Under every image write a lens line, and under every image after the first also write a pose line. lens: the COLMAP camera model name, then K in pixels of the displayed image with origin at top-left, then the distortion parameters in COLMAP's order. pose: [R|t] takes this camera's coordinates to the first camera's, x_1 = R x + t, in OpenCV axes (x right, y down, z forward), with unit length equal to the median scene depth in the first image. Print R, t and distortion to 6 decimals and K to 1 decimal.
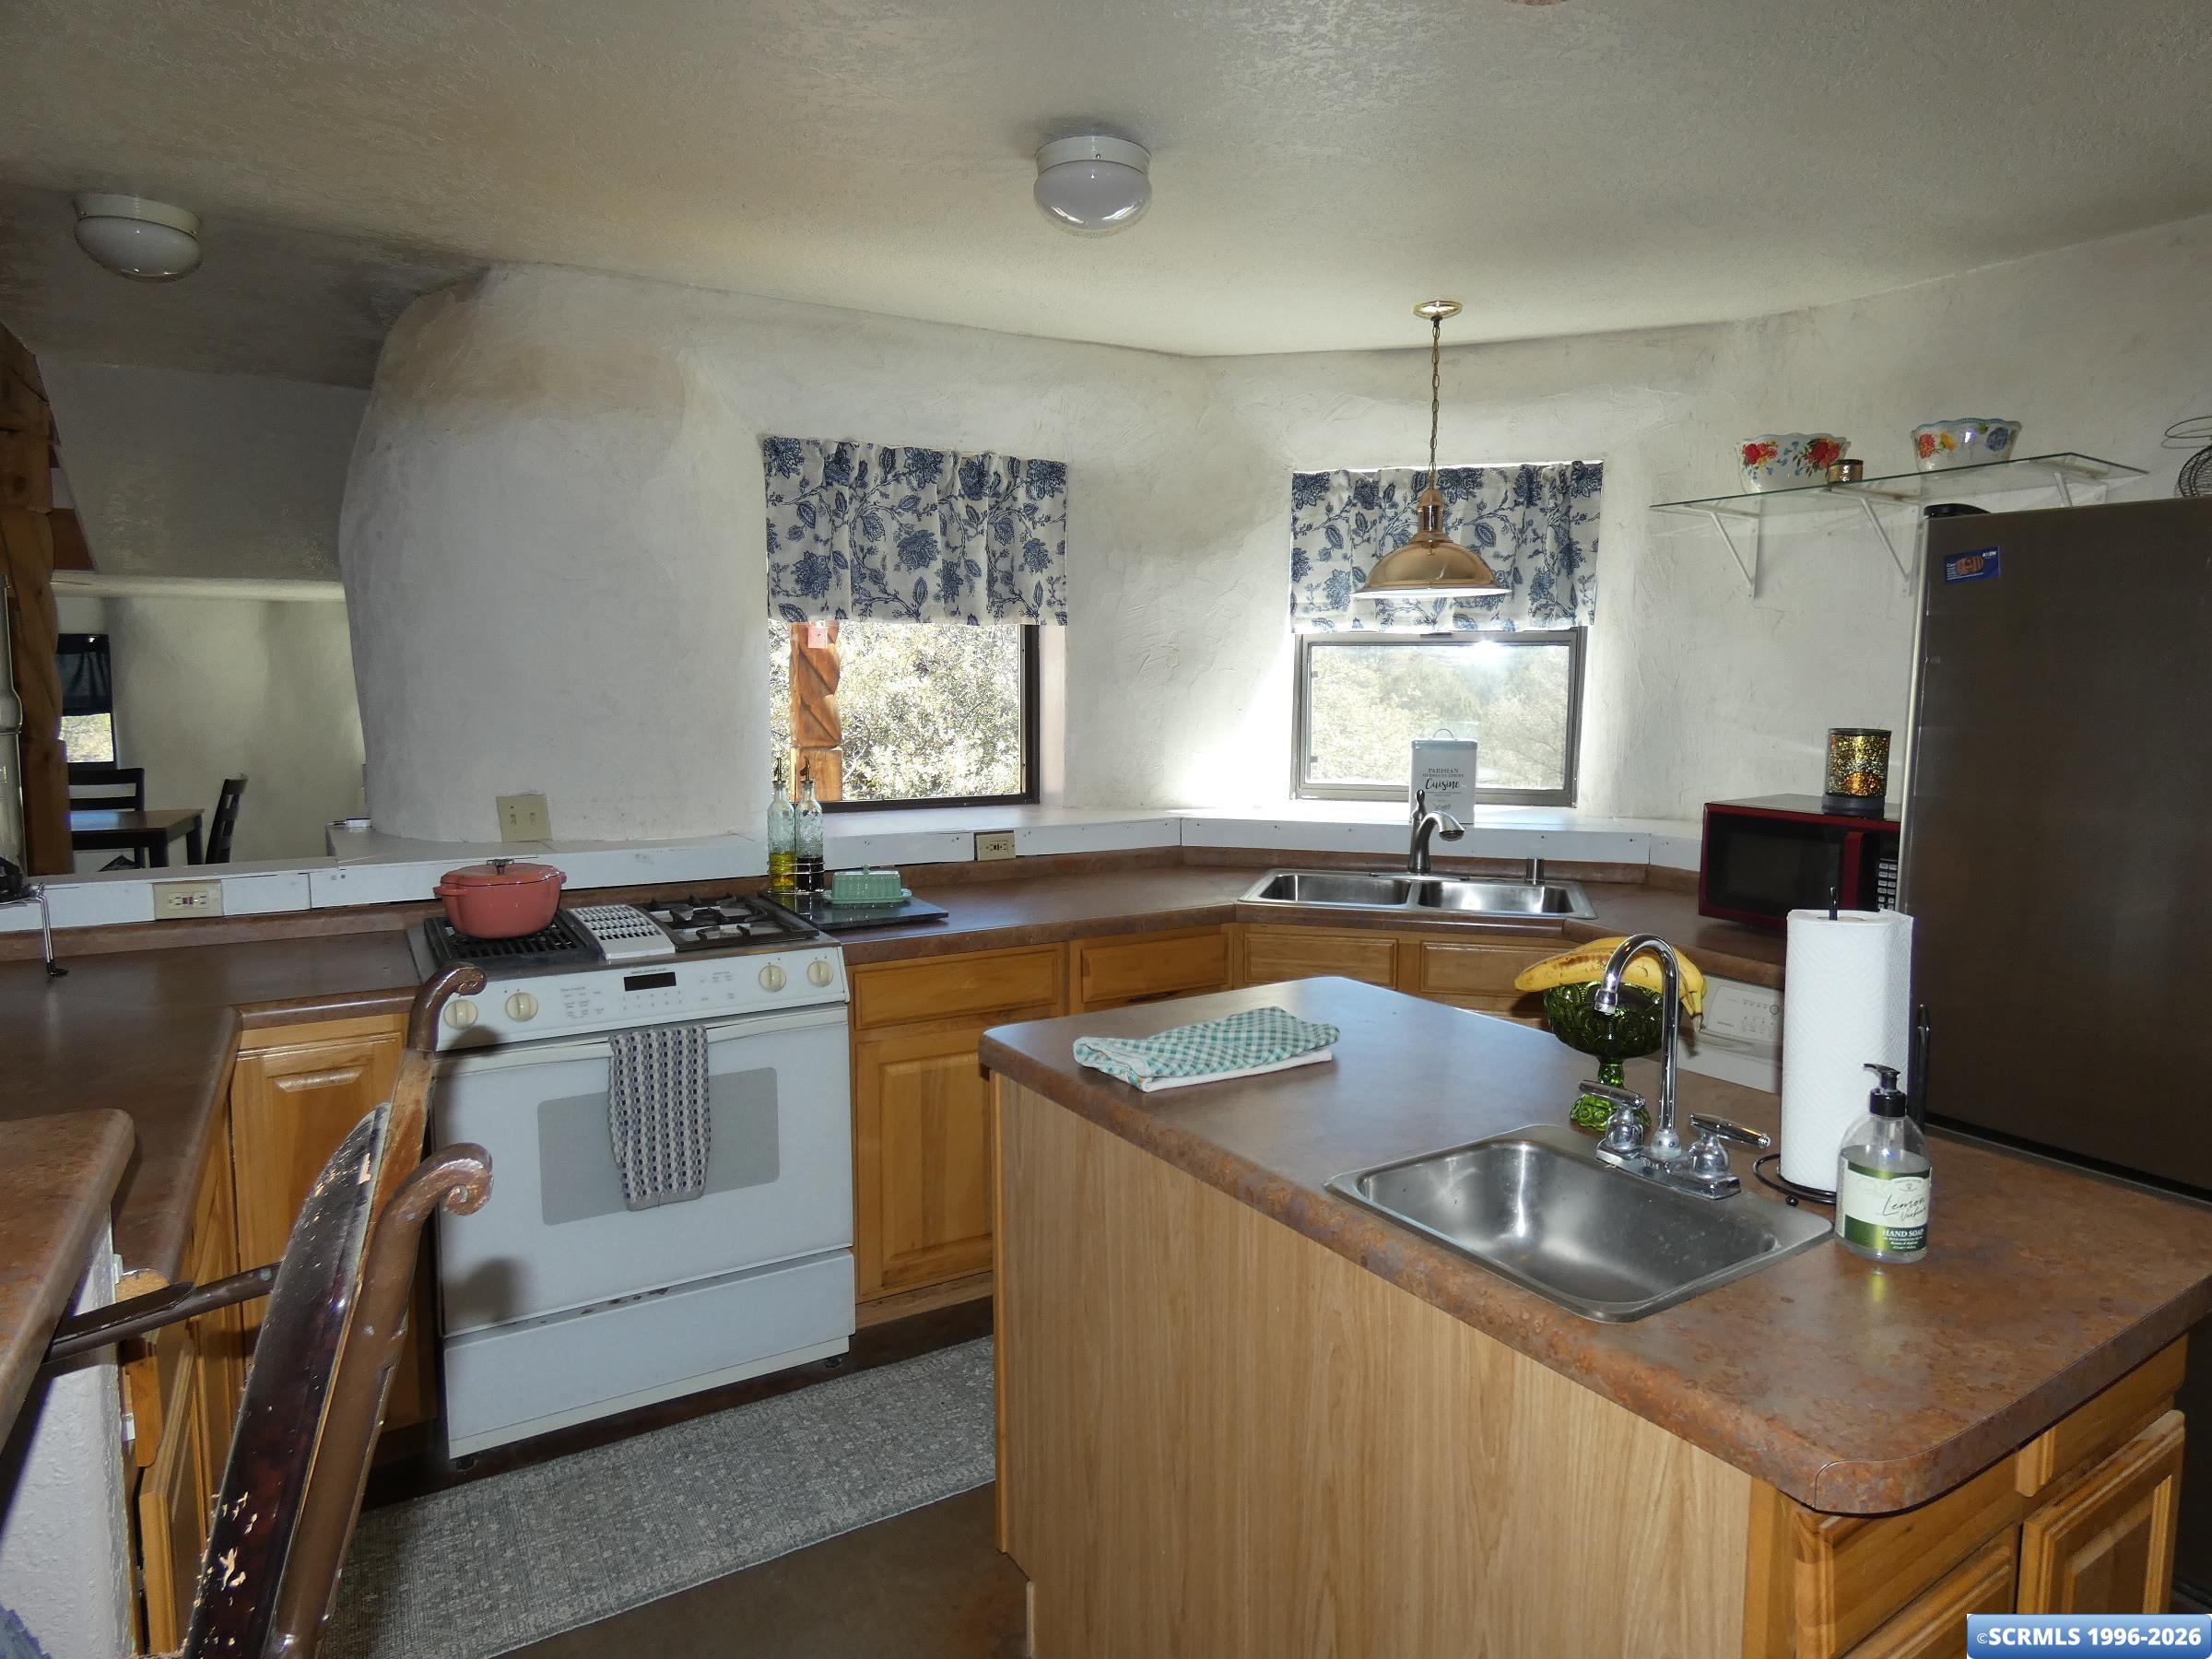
lens RADIAL K [[1354.3, 0, 1106.0], [0, 1354.3, 829.5], [0, 0, 1]] dist [0.004053, -0.002923]
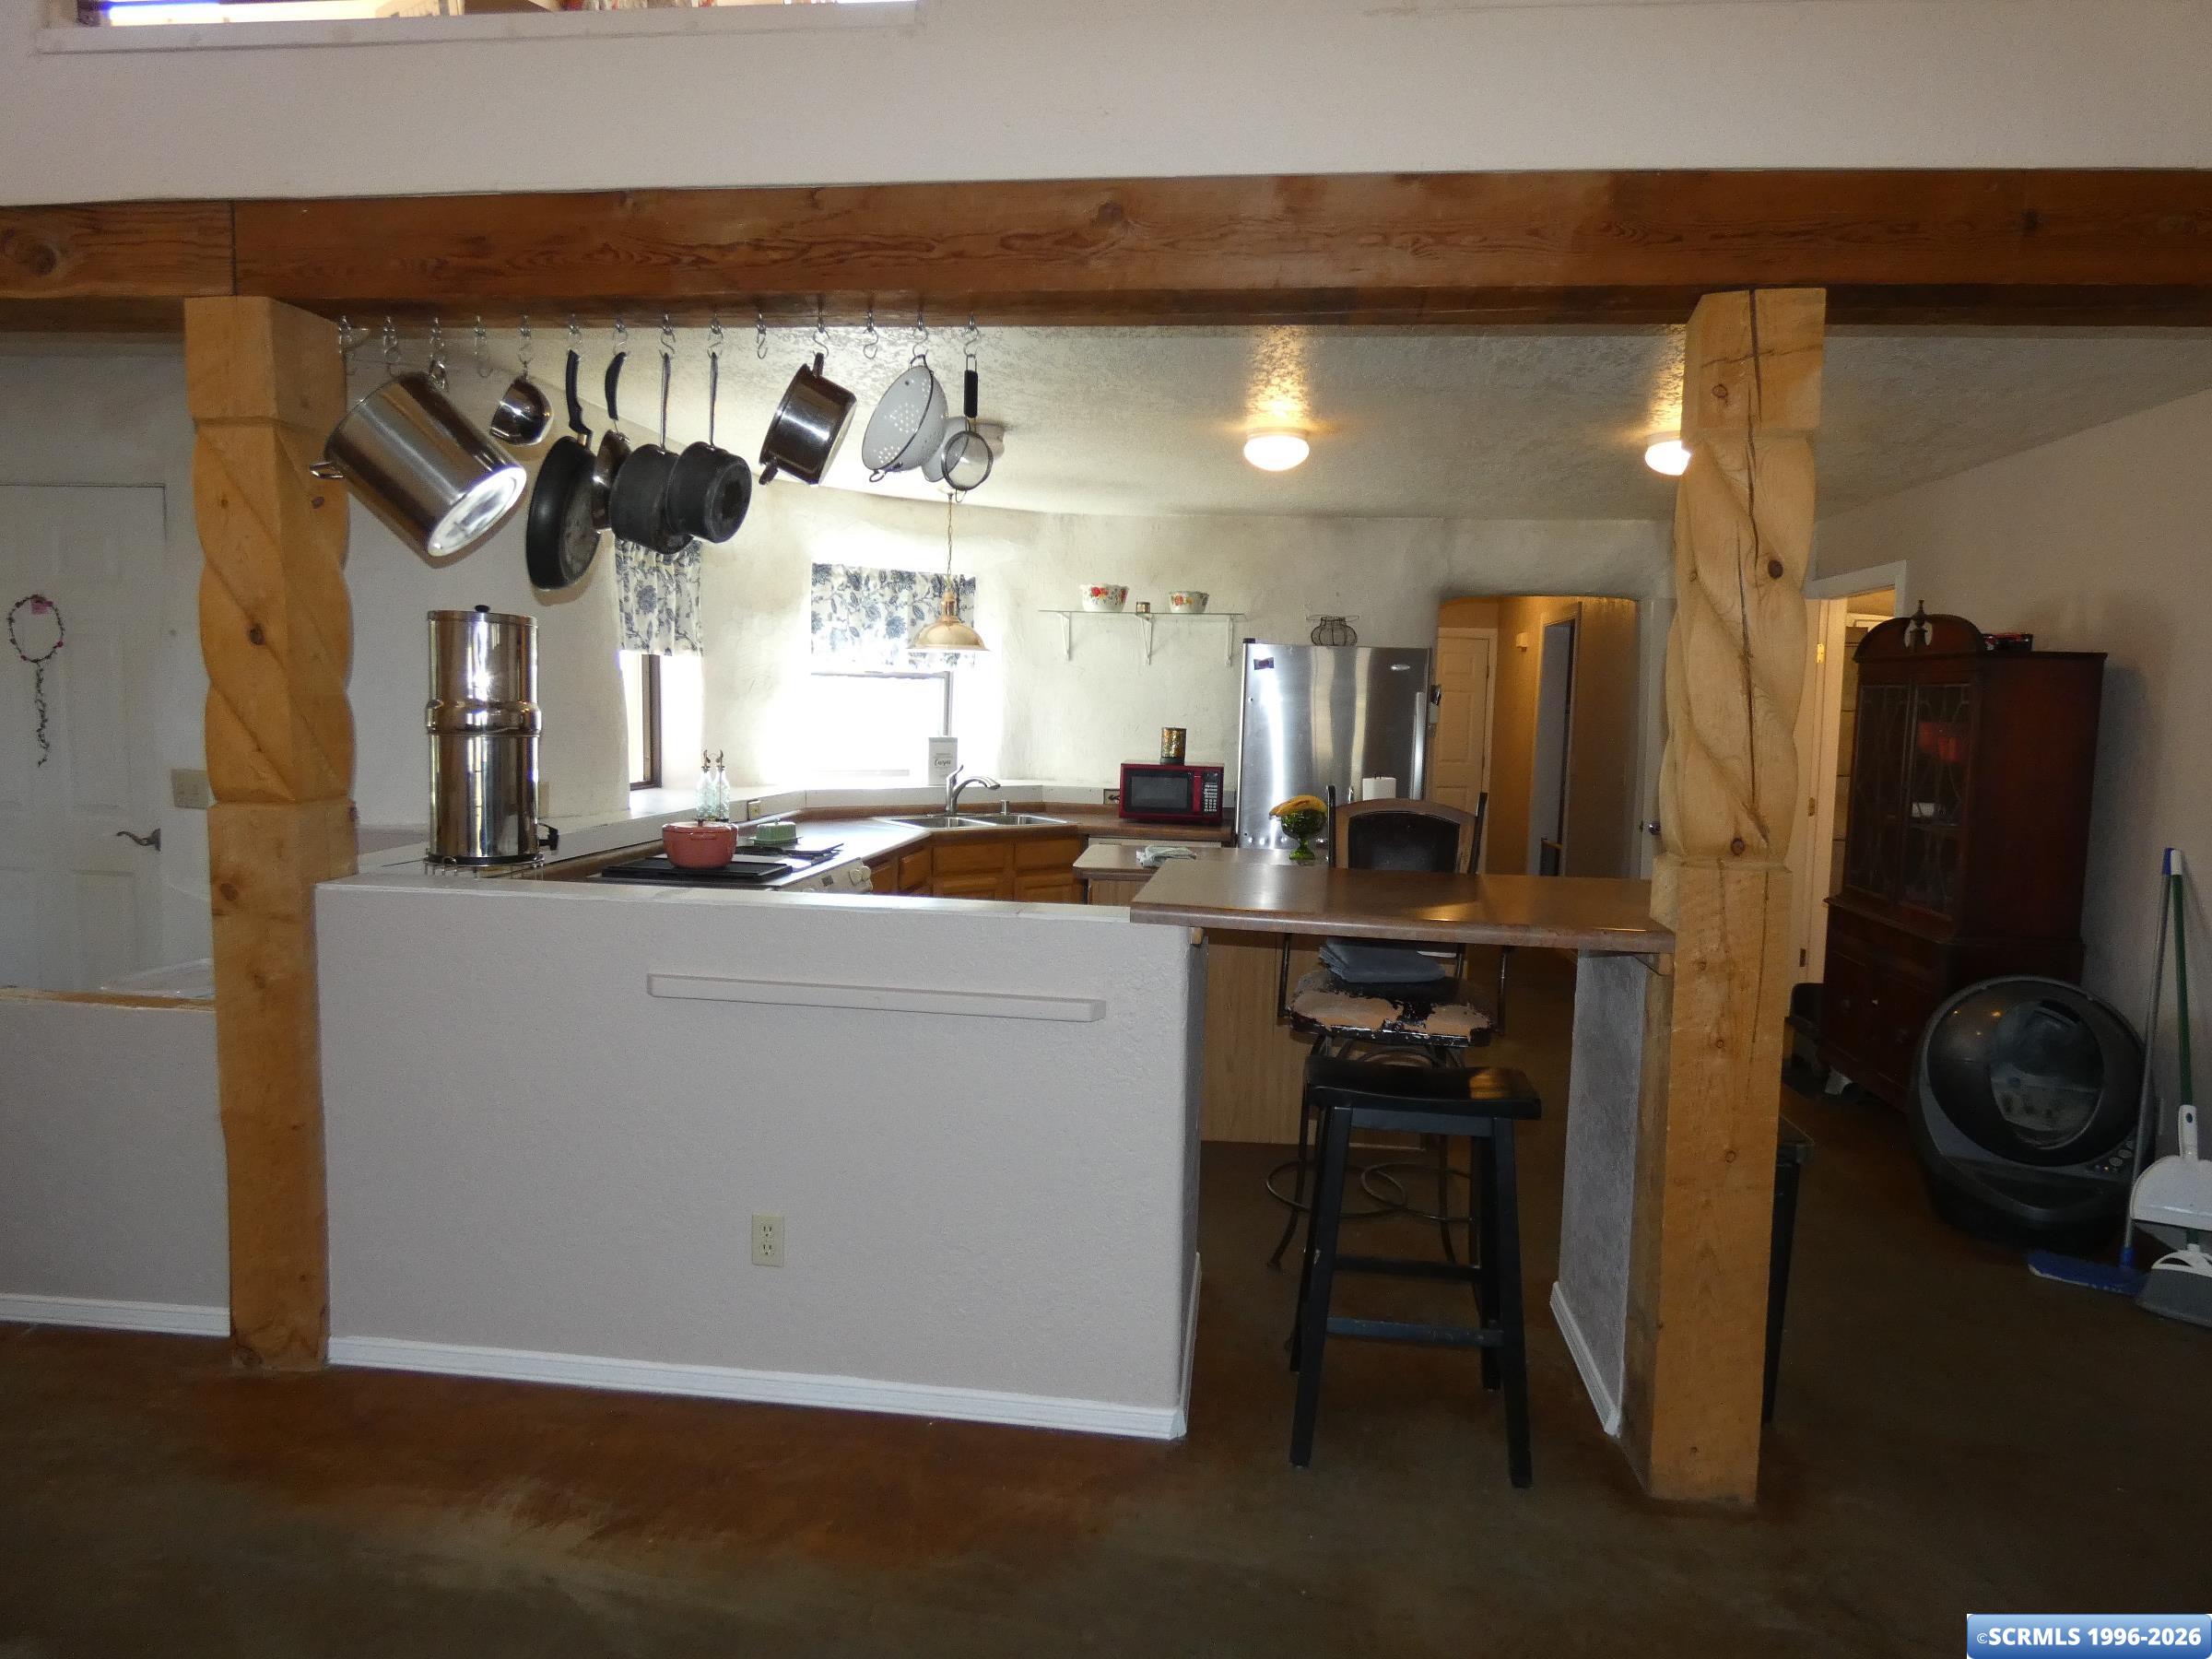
lens RADIAL K [[1354.3, 0, 1106.0], [0, 1354.3, 829.5], [0, 0, 1]] dist [0.004053, -0.002923]
pose [[0.619326, -0.059910, 0.782845, -0.903297], [0.064734, 0.997586, 0.025131, 0.020072], [-0.782461, 0.035112, 0.621709, -0.201122]]
